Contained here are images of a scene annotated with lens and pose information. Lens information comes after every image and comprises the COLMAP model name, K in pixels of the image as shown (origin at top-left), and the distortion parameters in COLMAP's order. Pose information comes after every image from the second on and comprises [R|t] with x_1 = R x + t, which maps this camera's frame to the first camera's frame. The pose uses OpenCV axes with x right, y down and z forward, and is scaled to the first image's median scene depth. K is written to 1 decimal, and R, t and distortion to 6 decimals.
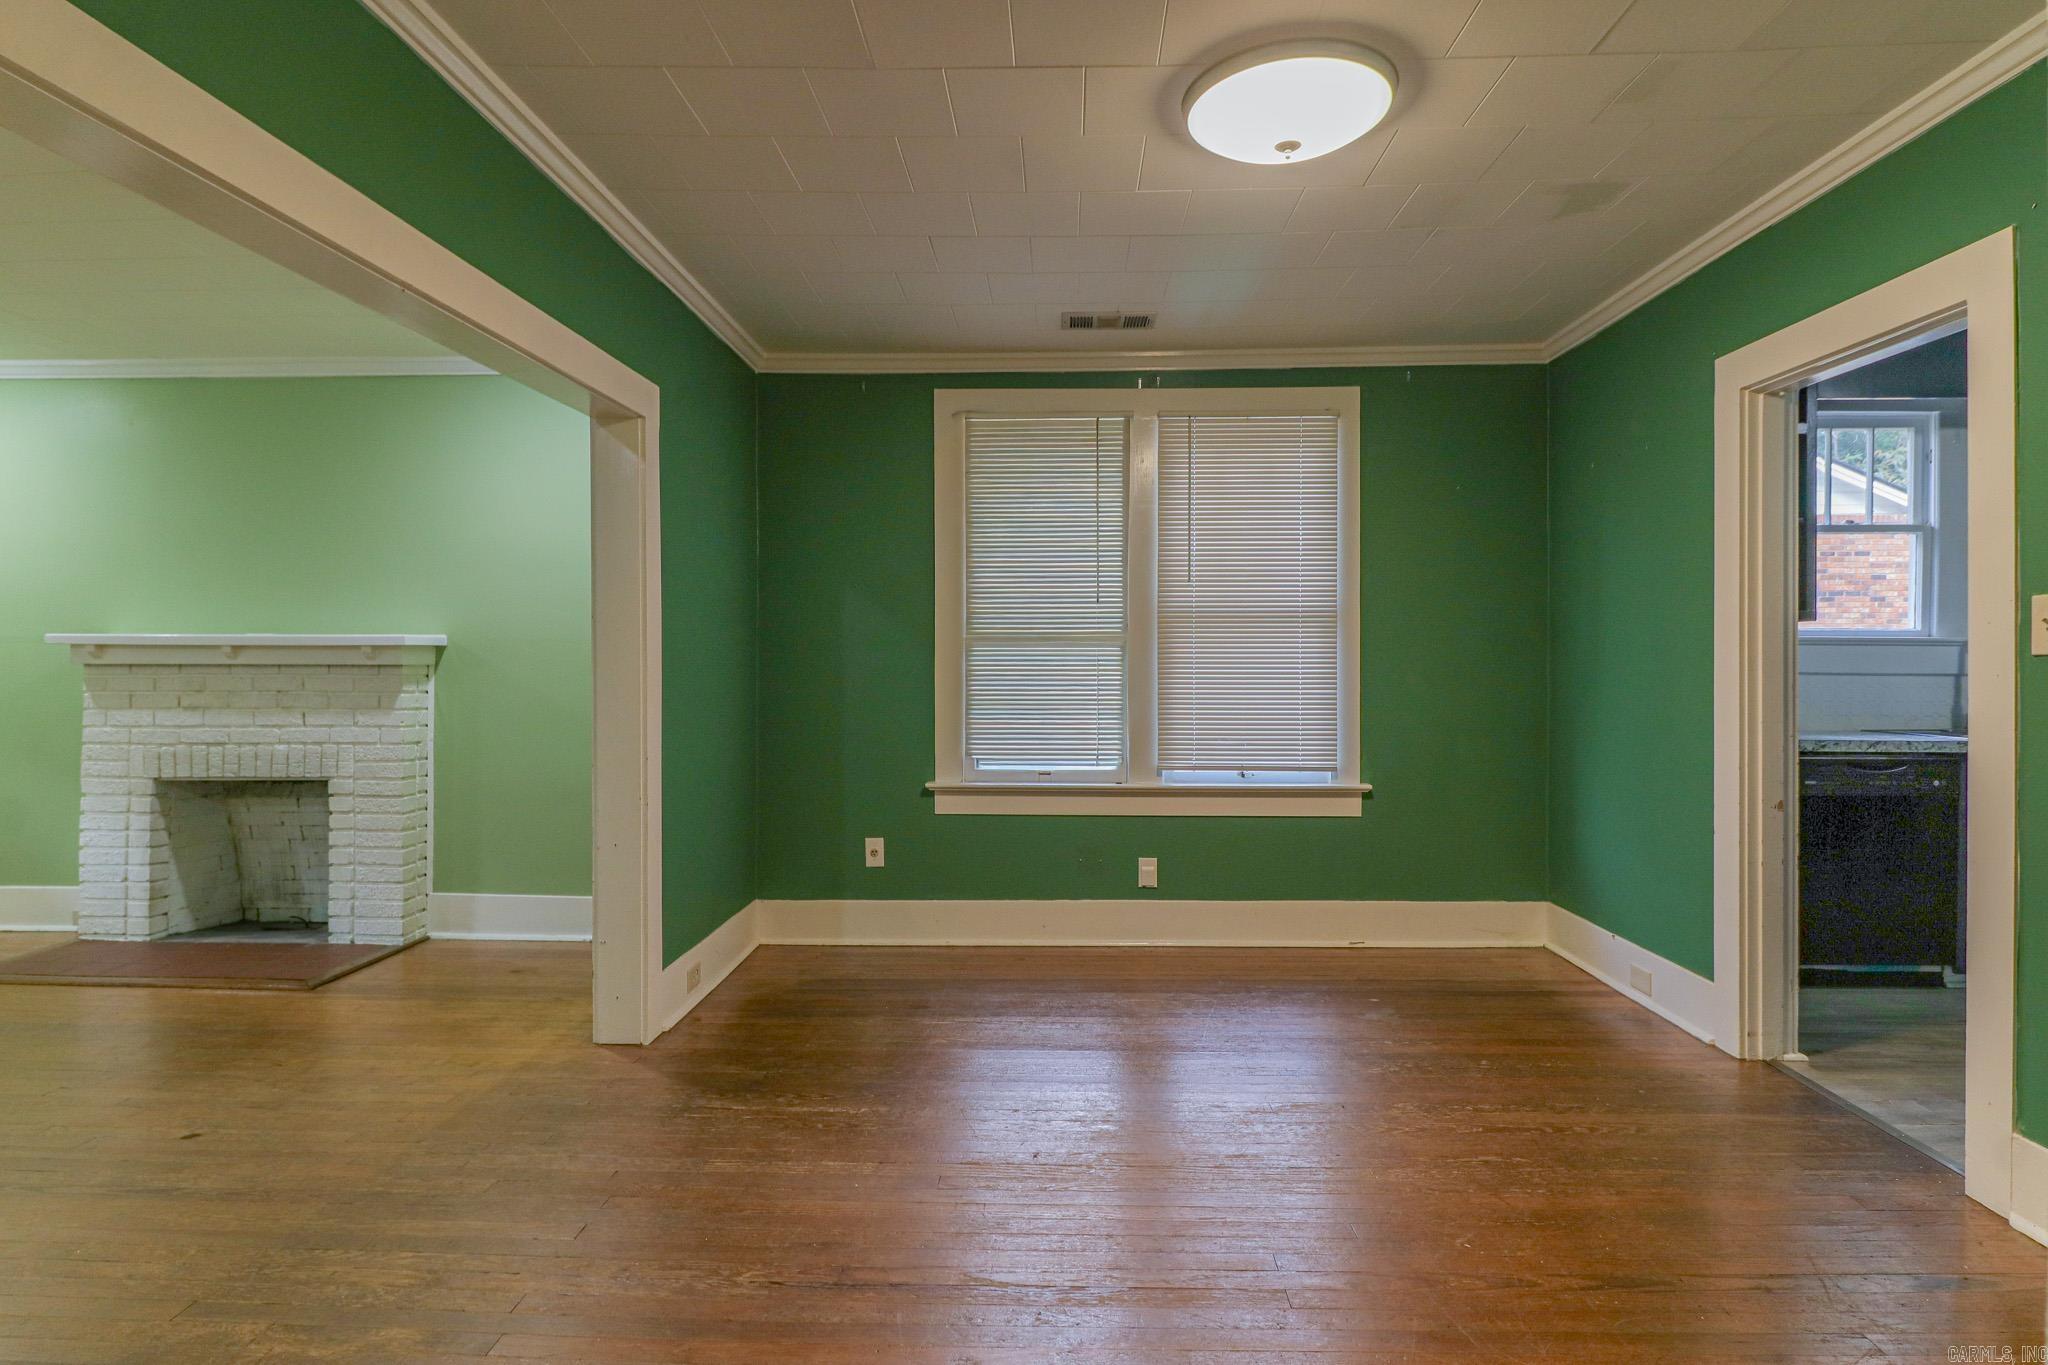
lens RADIAL K [[1054.8, 0, 1033.6], [0, 1054.8, 673.9], [0, 0, 1]] dist [-0.003293, -0.007030]
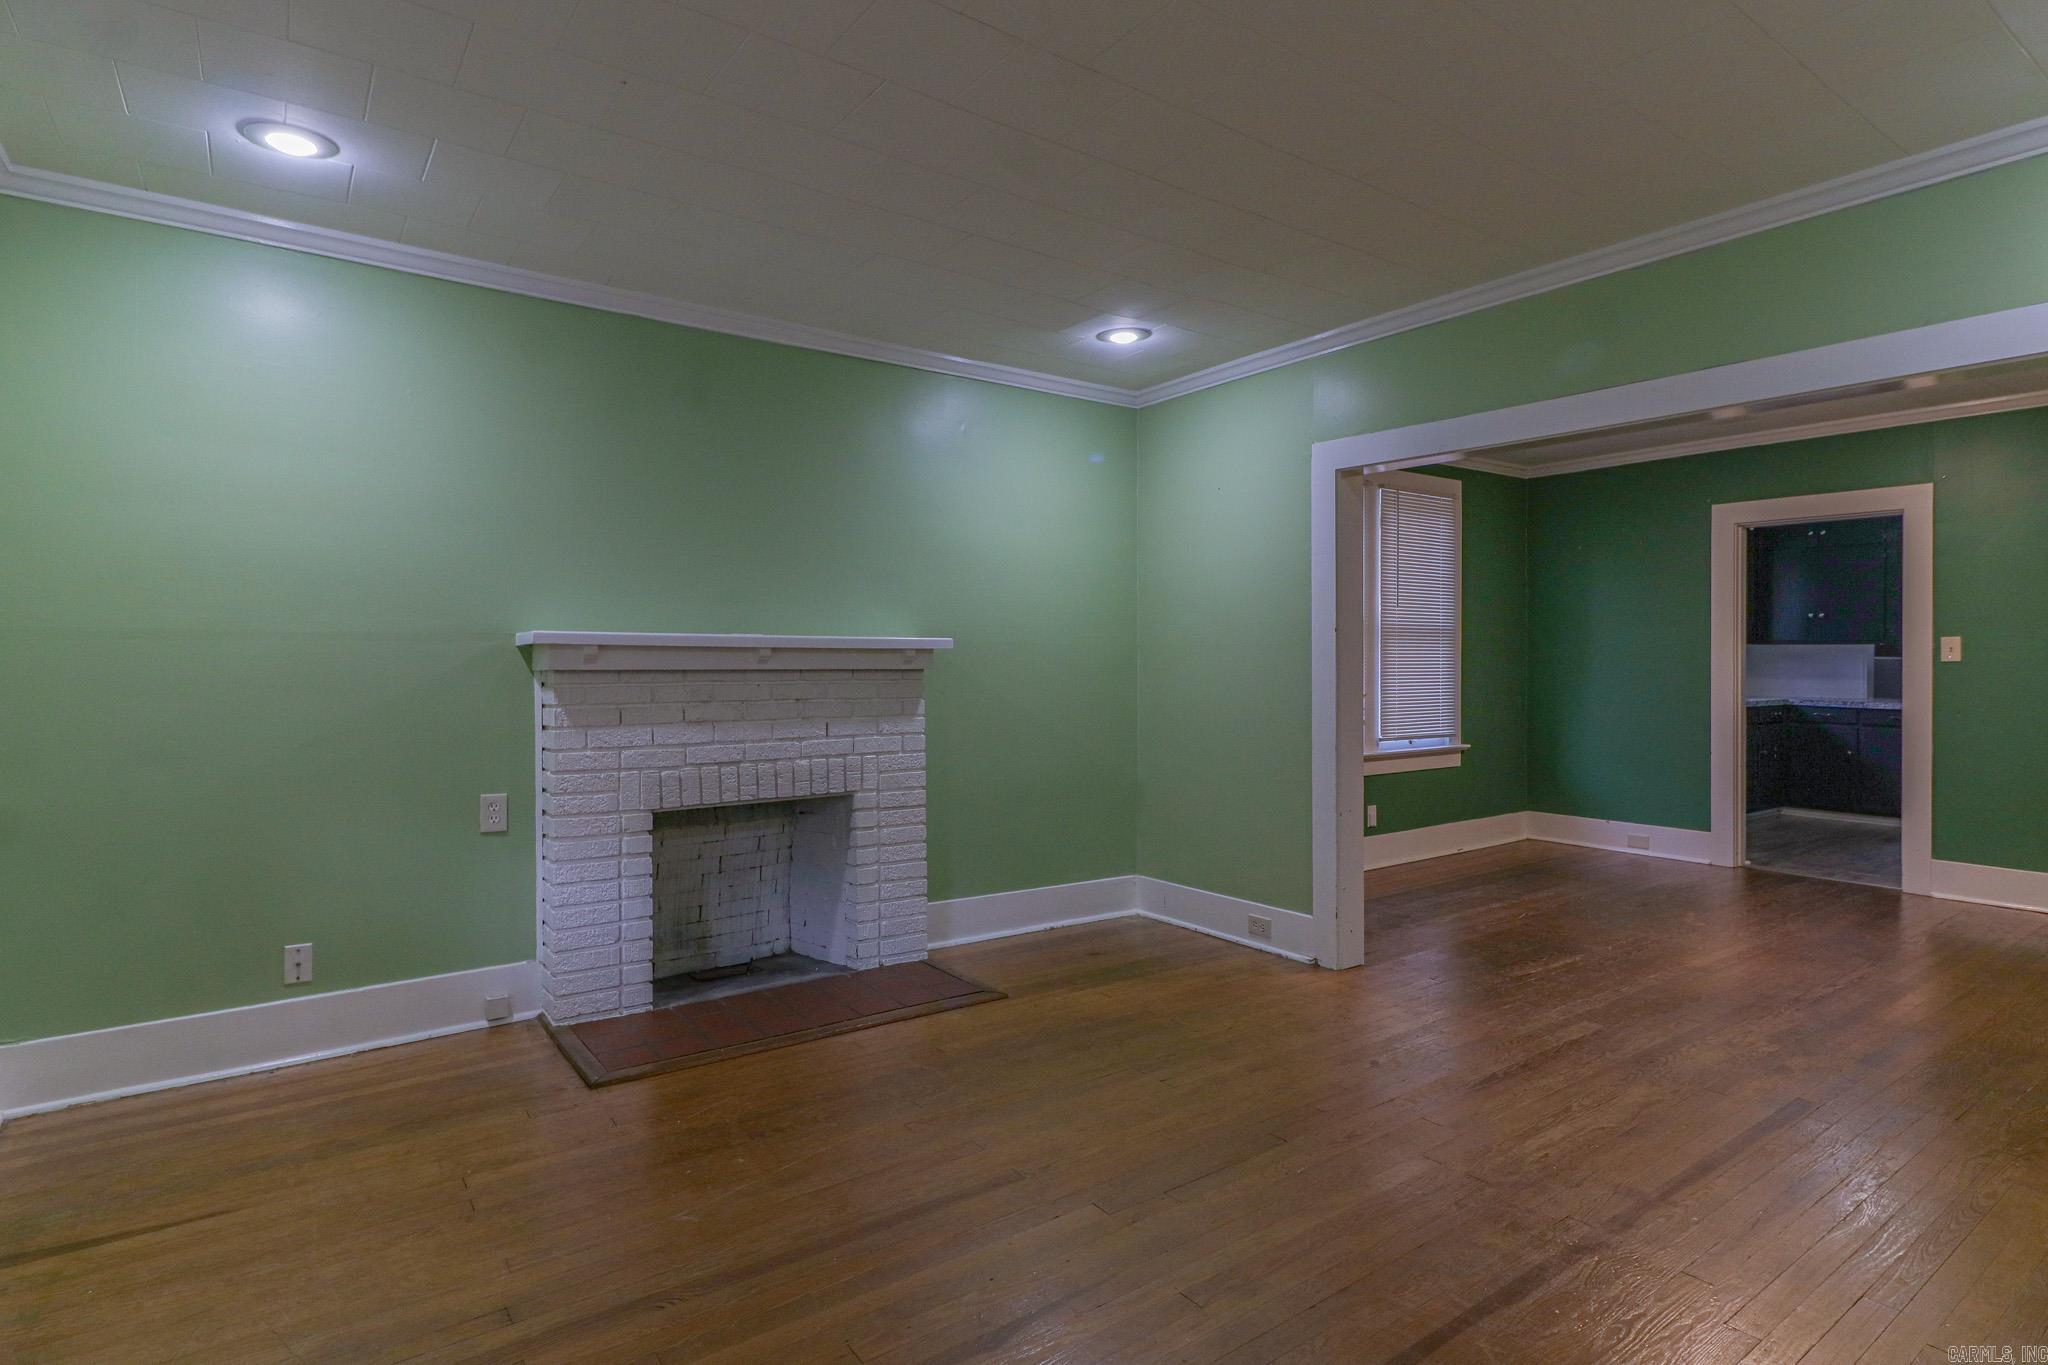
lens RADIAL K [[1054.8, 0, 1045.2], [0, 1054.8, 685.5], [0, 0, 1]] dist [-0.003293, -0.007030]
pose [[0.793619, -0.014923, 0.608231, -1.094324], [0.007203, 0.999860, 0.015133, -0.007266], [-0.608372, -0.007629, 0.793615, 0.166316]]
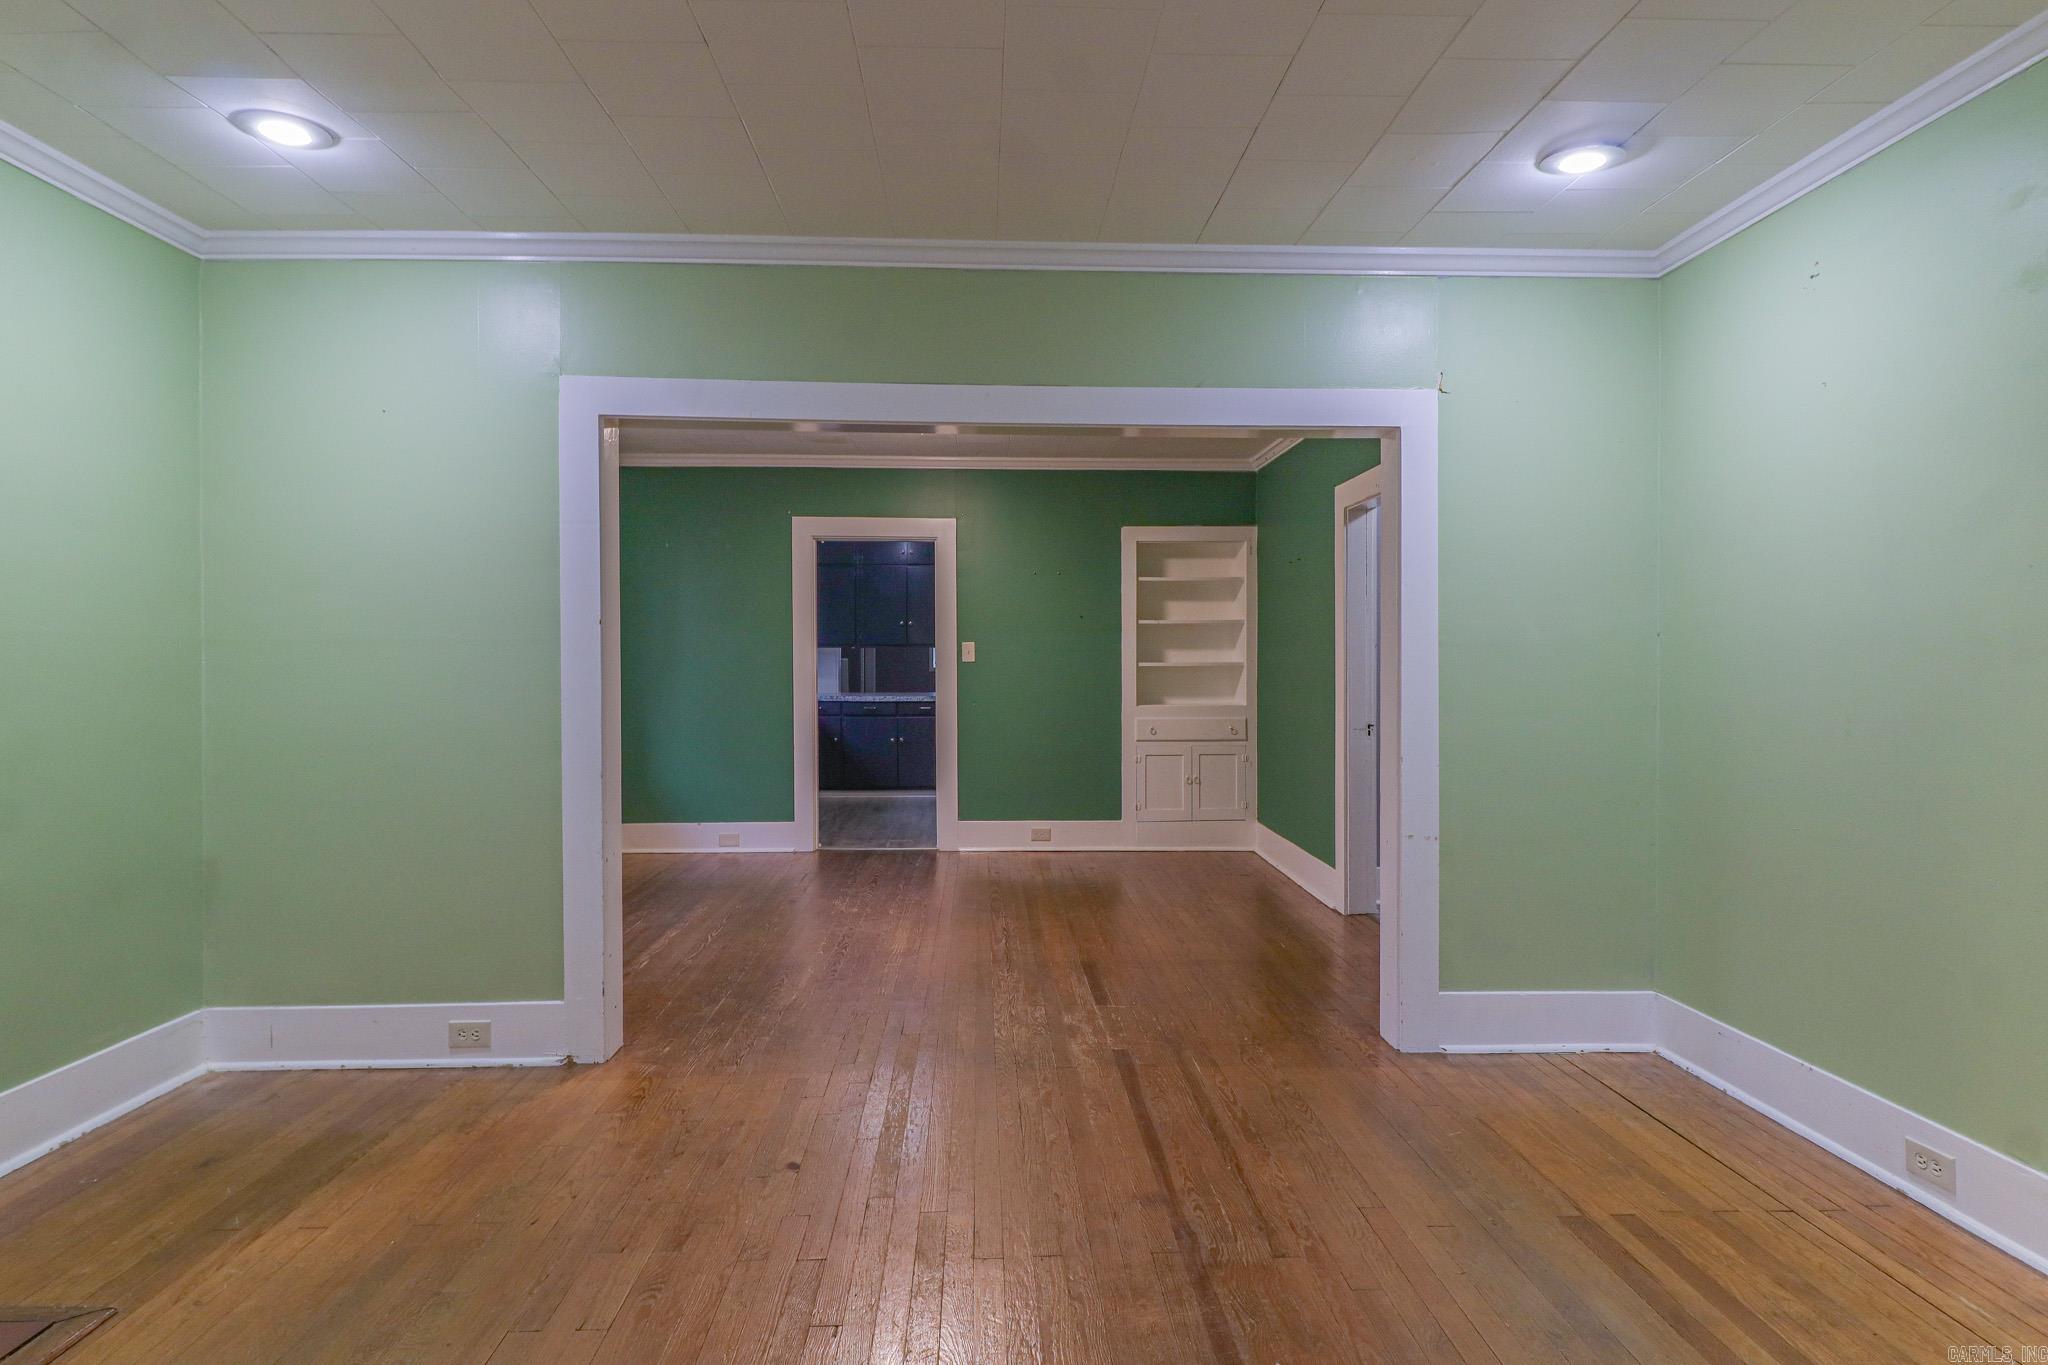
lens RADIAL K [[1054.8, 0, 1034.0], [0, 1054.8, 680.4], [0, 0, 1]] dist [-0.003293, -0.007030]
pose [[-0.066601, -0.019995, 0.997579, -1.060652], [0.012121, 0.999709, 0.020847, -0.013219], [-0.997706, 0.013480, -0.066339, 0.502090]]
